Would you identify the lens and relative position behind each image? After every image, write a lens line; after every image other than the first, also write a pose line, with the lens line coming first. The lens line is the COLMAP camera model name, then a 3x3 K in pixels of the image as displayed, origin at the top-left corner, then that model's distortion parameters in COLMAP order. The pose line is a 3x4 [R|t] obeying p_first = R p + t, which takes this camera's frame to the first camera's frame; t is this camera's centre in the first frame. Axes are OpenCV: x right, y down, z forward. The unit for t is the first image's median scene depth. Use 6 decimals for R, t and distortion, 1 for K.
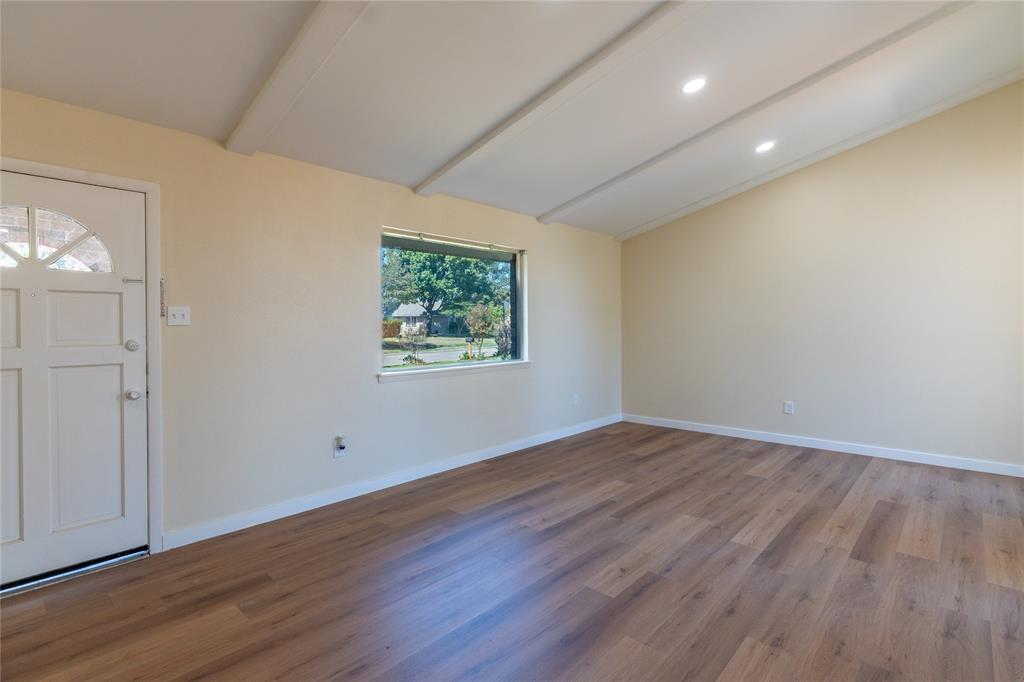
lens RADIAL K [[493.5, 0, 500.1], [0, 493.5, 327.2], [0, 0, 1]] dist [0.001295, -0.000682]
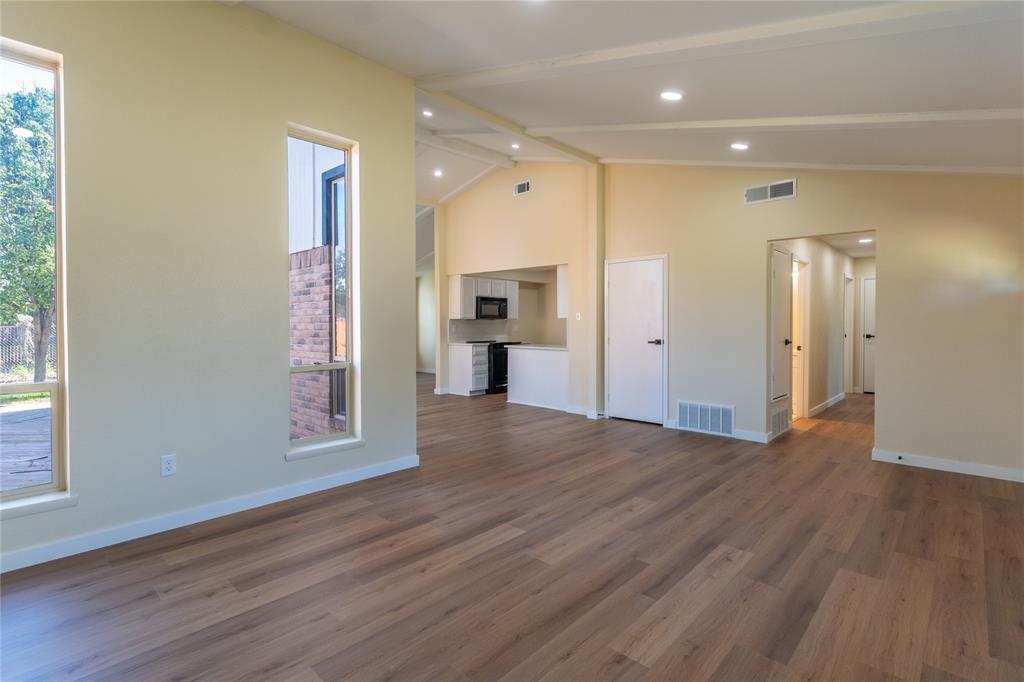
lens RADIAL K [[493.5, 0, 500.1], [0, 493.5, 327.2], [0, 0, 1]] dist [0.001295, -0.000682]
pose [[-0.999969, 0.006477, 0.004472, 0.487804], [0.006544, 0.999865, 0.015062, -0.008669], [-0.004374, 0.015091, -0.999877, 1.921758]]
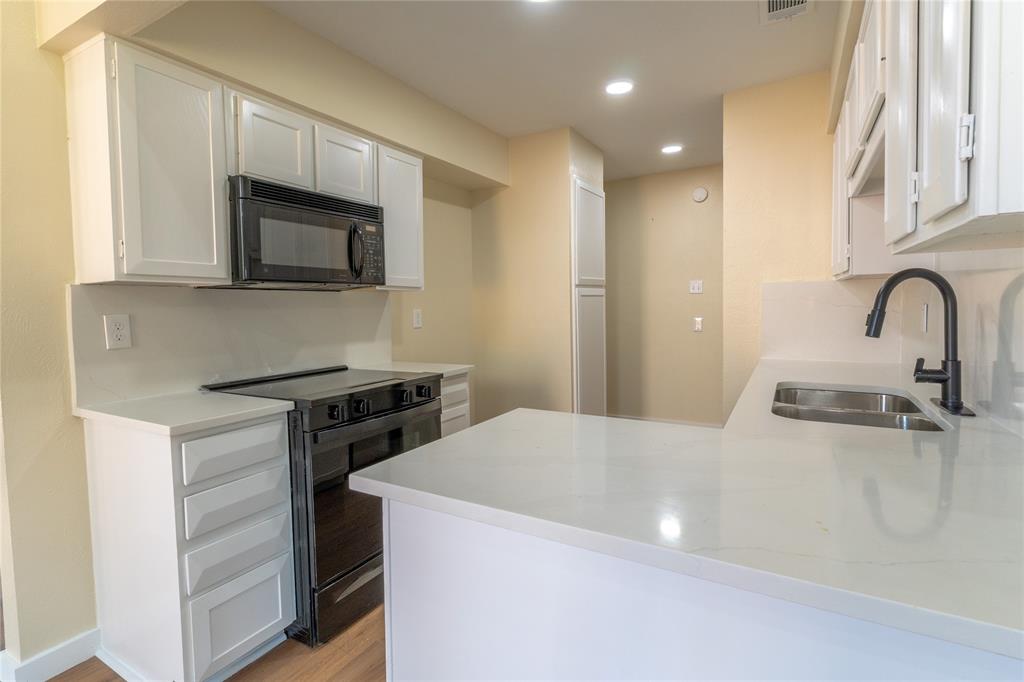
lens RADIAL K [[493.5, 0, 500.1], [0, 493.5, 327.2], [0, 0, 1]] dist [0.001295, -0.000682]
pose [[-0.976251, 0.034207, -0.213924, 0.448175], [0.023538, 0.998358, 0.052225, 0.016043], [0.215359, 0.045950, -0.975453, -0.305084]]
